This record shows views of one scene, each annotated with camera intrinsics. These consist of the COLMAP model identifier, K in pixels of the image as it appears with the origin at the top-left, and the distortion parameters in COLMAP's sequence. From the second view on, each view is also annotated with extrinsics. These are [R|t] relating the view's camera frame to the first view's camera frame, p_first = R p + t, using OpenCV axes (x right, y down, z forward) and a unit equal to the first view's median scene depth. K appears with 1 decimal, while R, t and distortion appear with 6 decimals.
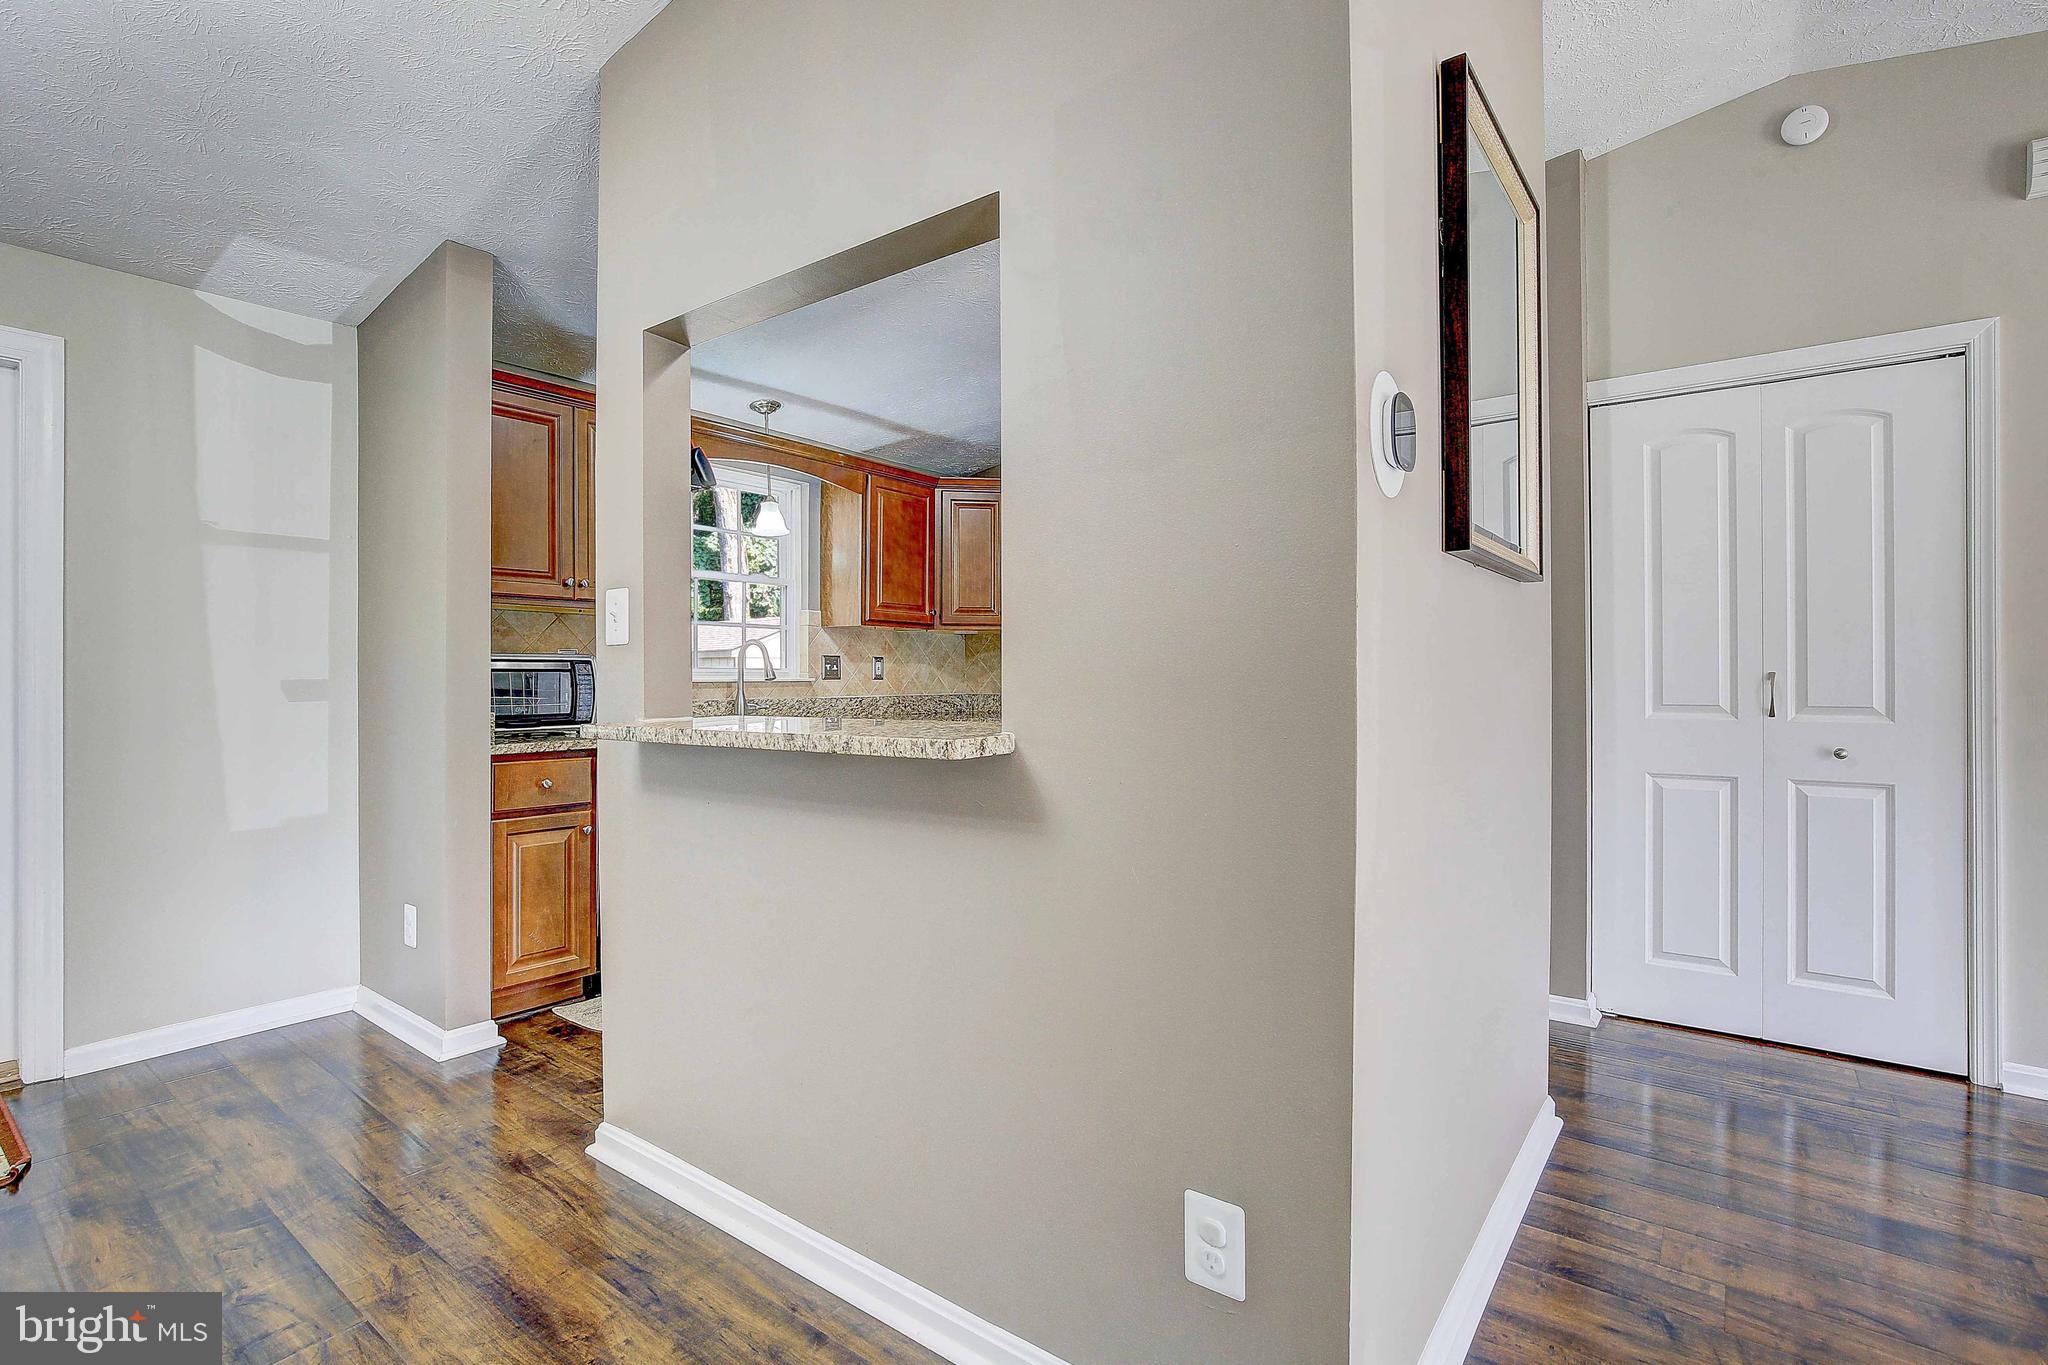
lens RADIAL K [[961.9, 0, 993.1], [0, 961.9, 674.6], [0, 0, 1]] dist [-0.000688, -0.000548]
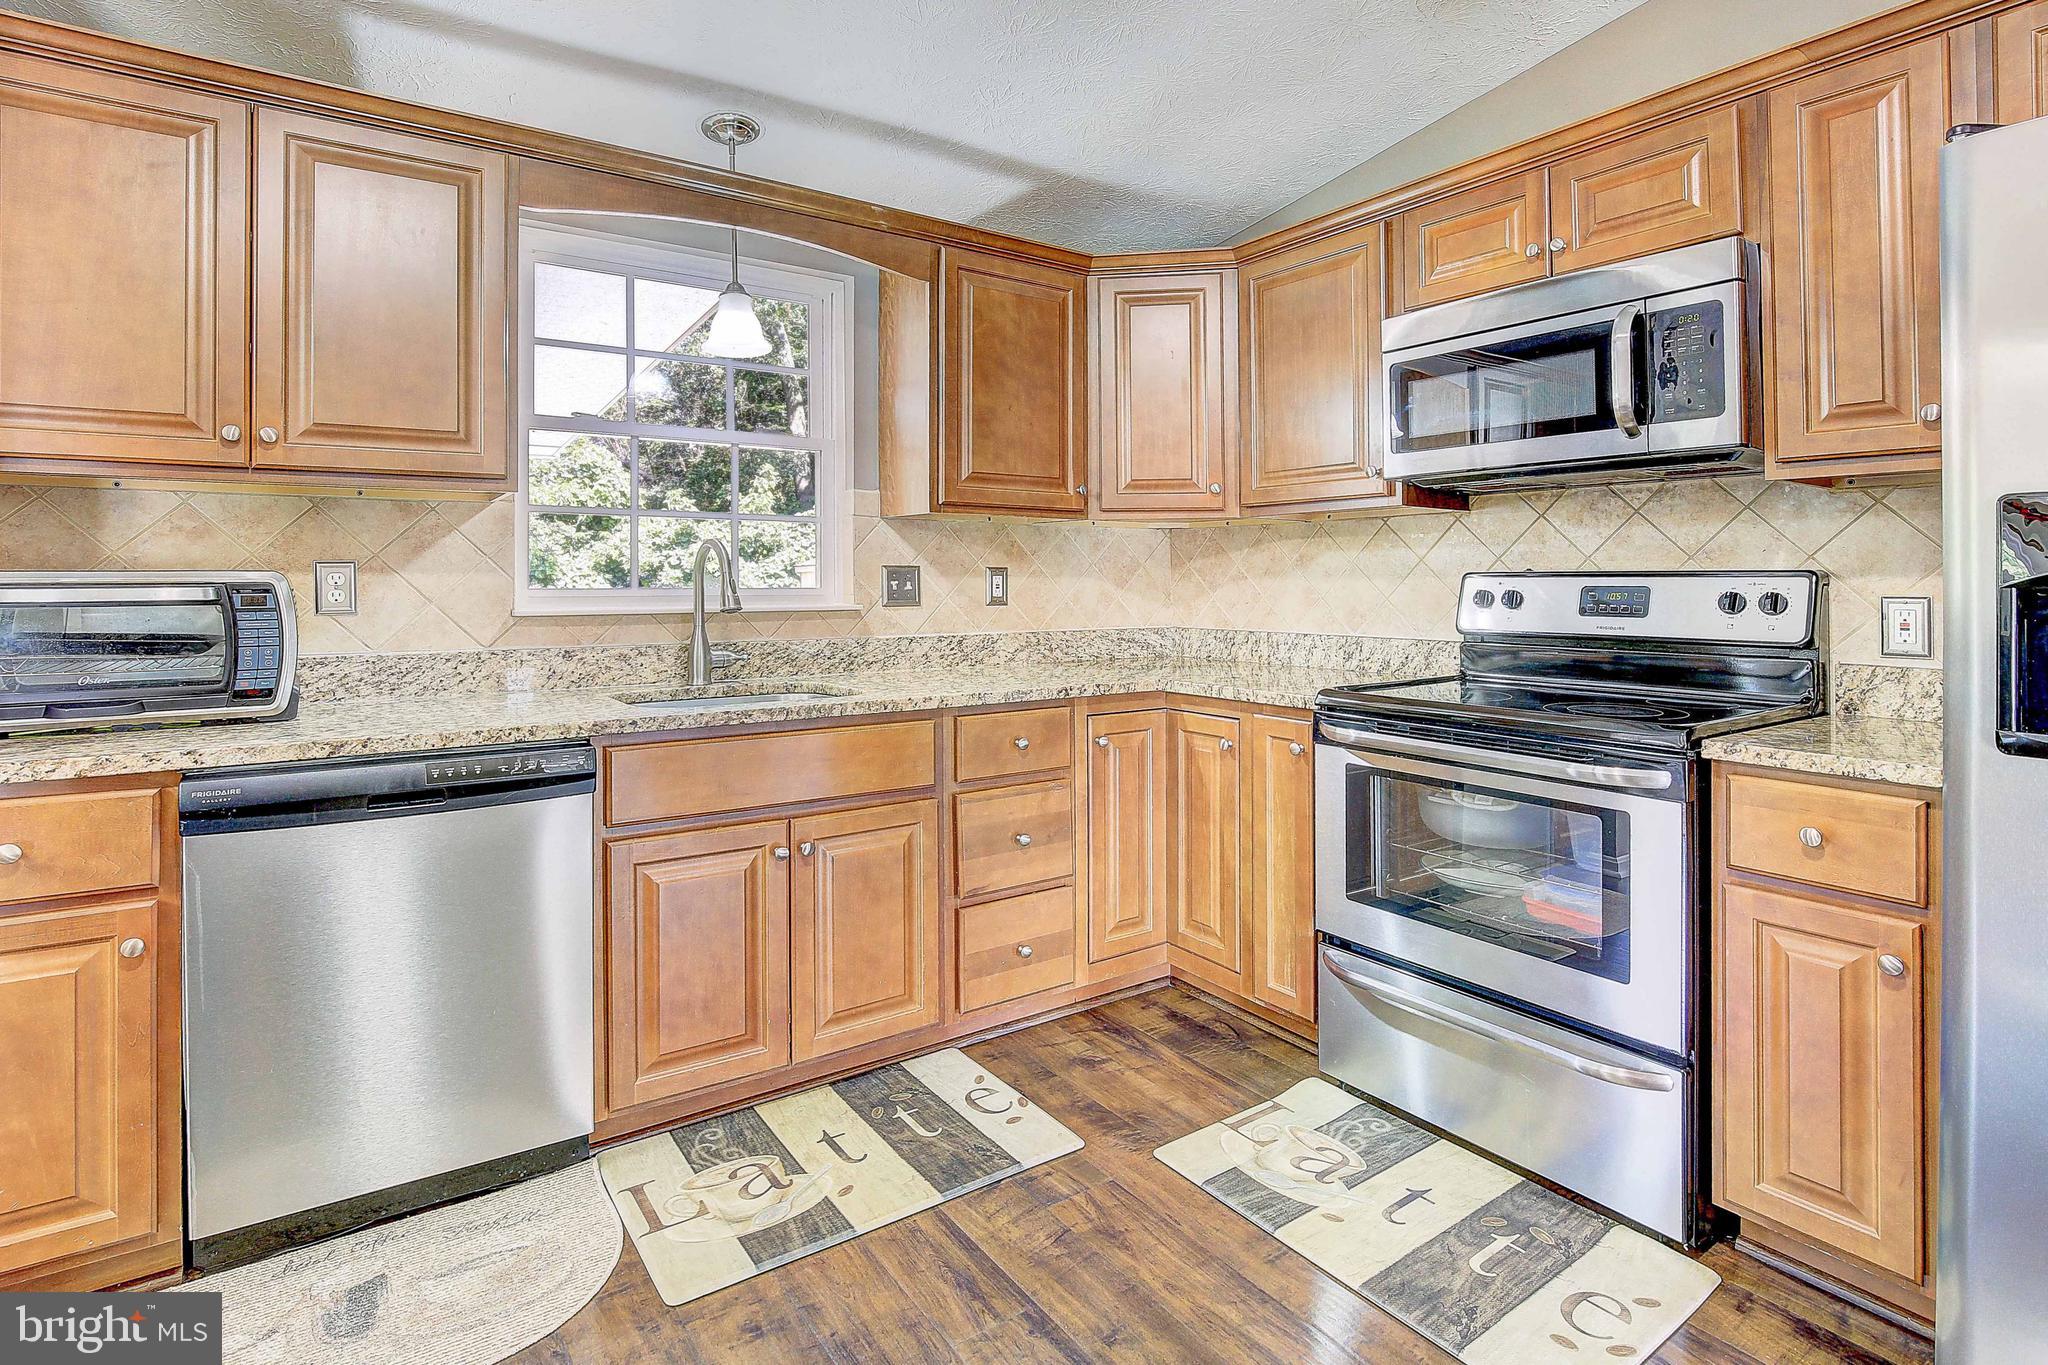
lens RADIAL K [[1010.8, 0, 1052.0], [0, 1010.8, 572.3], [0, 0, 1]] dist [-0.014425, 0.000532]
pose [[0.958450, -0.001927, -0.285253, 0.141094], [0.000109, 0.999980, -0.006387, -0.016982], [0.285259, 0.006090, 0.958431, 0.627145]]
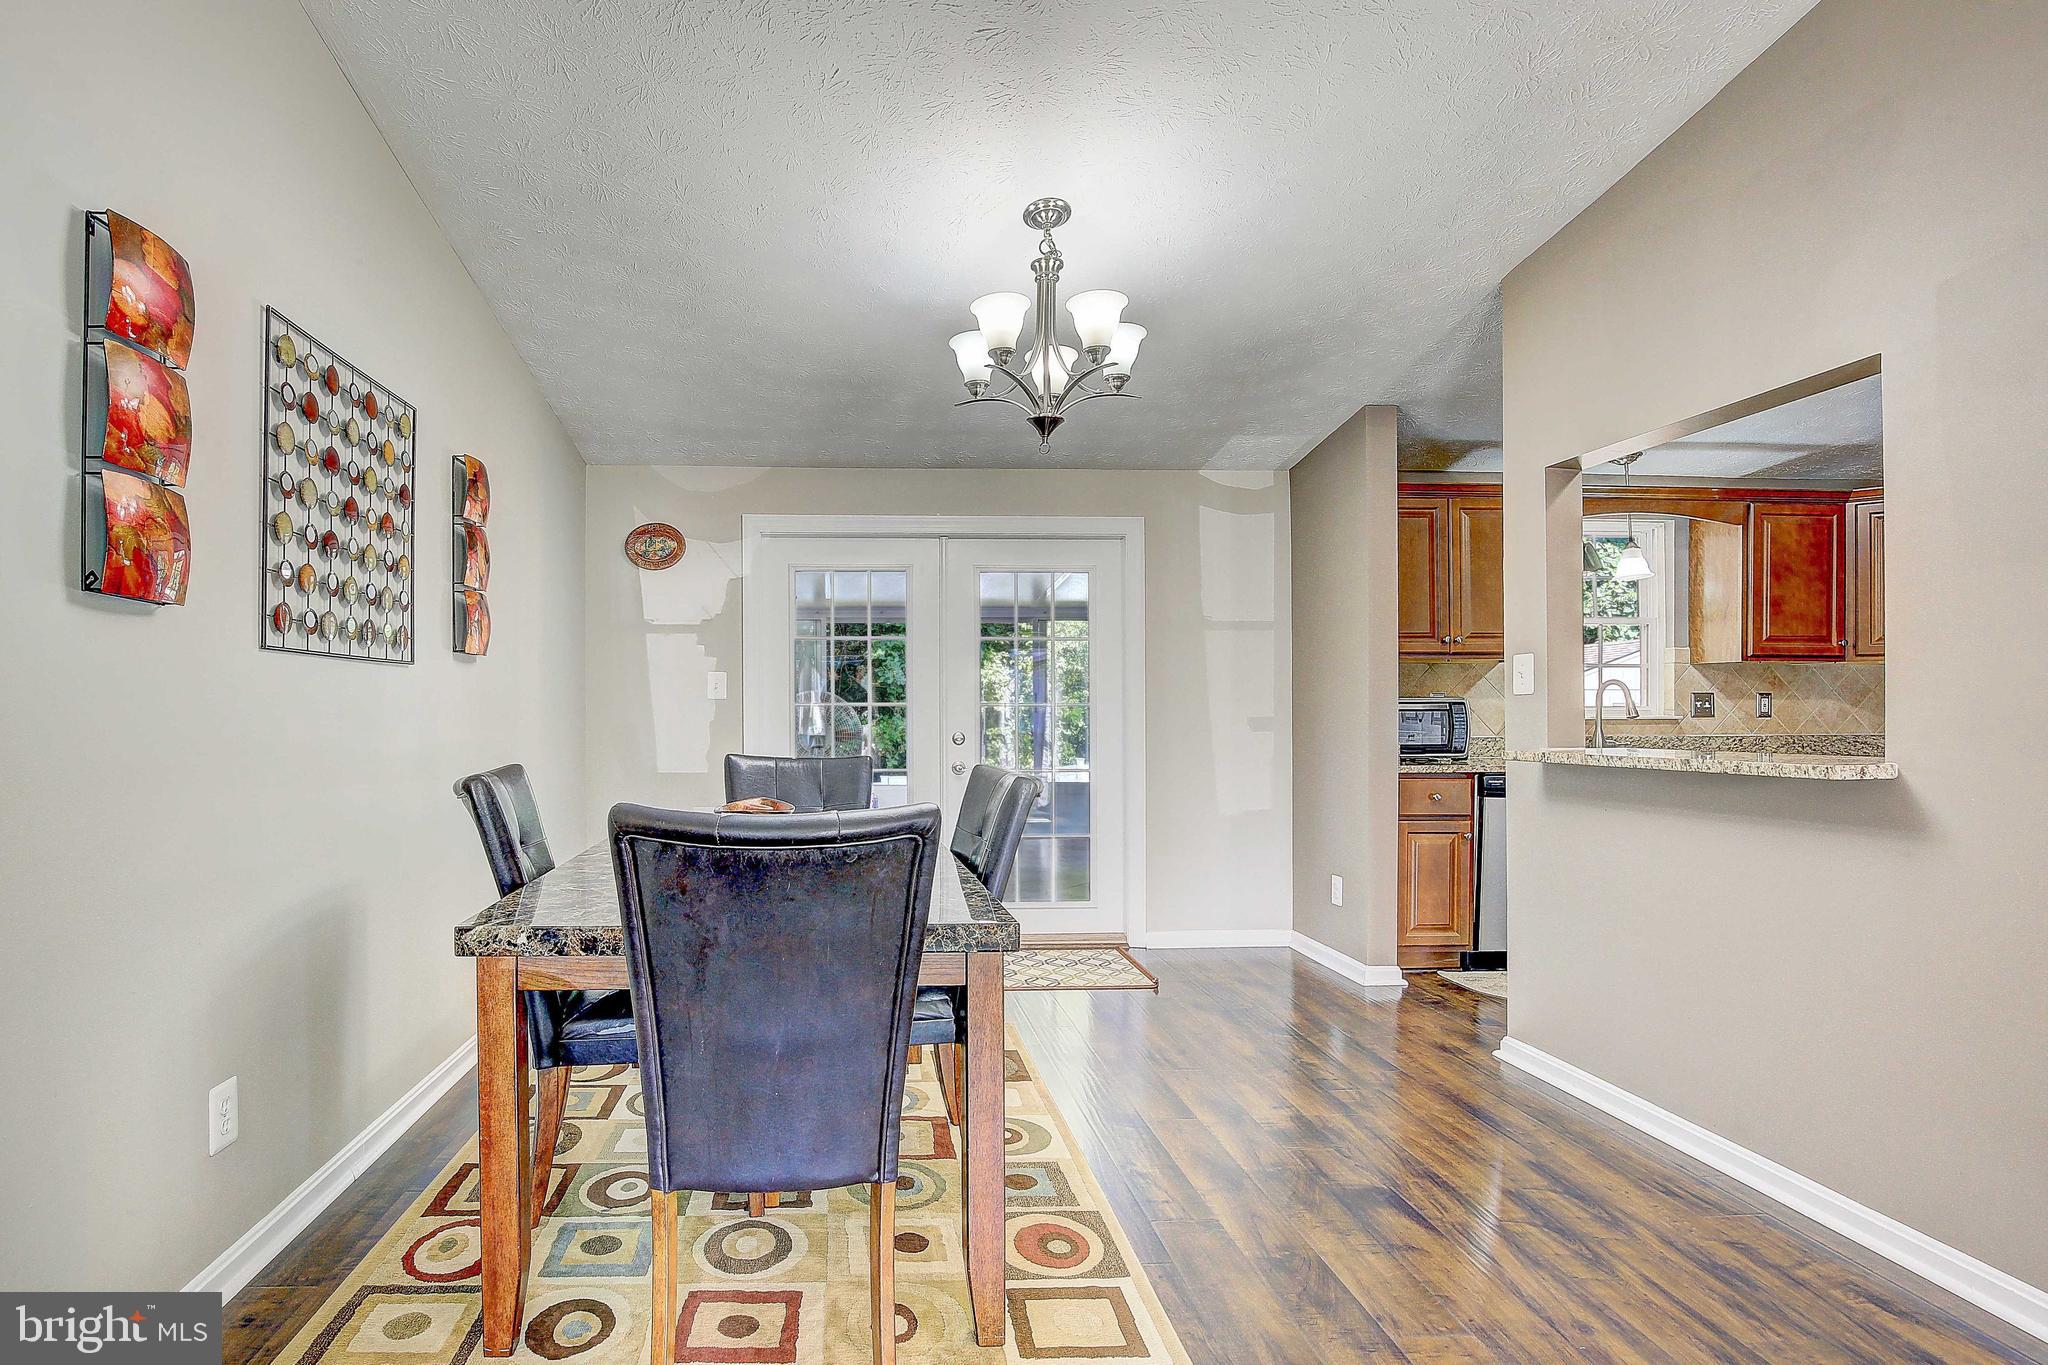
lens RADIAL K [[991.0, 0, 880.6], [0, 991.0, 717.0], [0, 0, 1]] dist [-0.030595, 0.002132]
pose [[0.653254, 0.003721, -0.757130, 0.046962], [0.003124, 0.999966, 0.007611, -0.007595], [0.757132, -0.007337, 0.653220, -0.400239]]
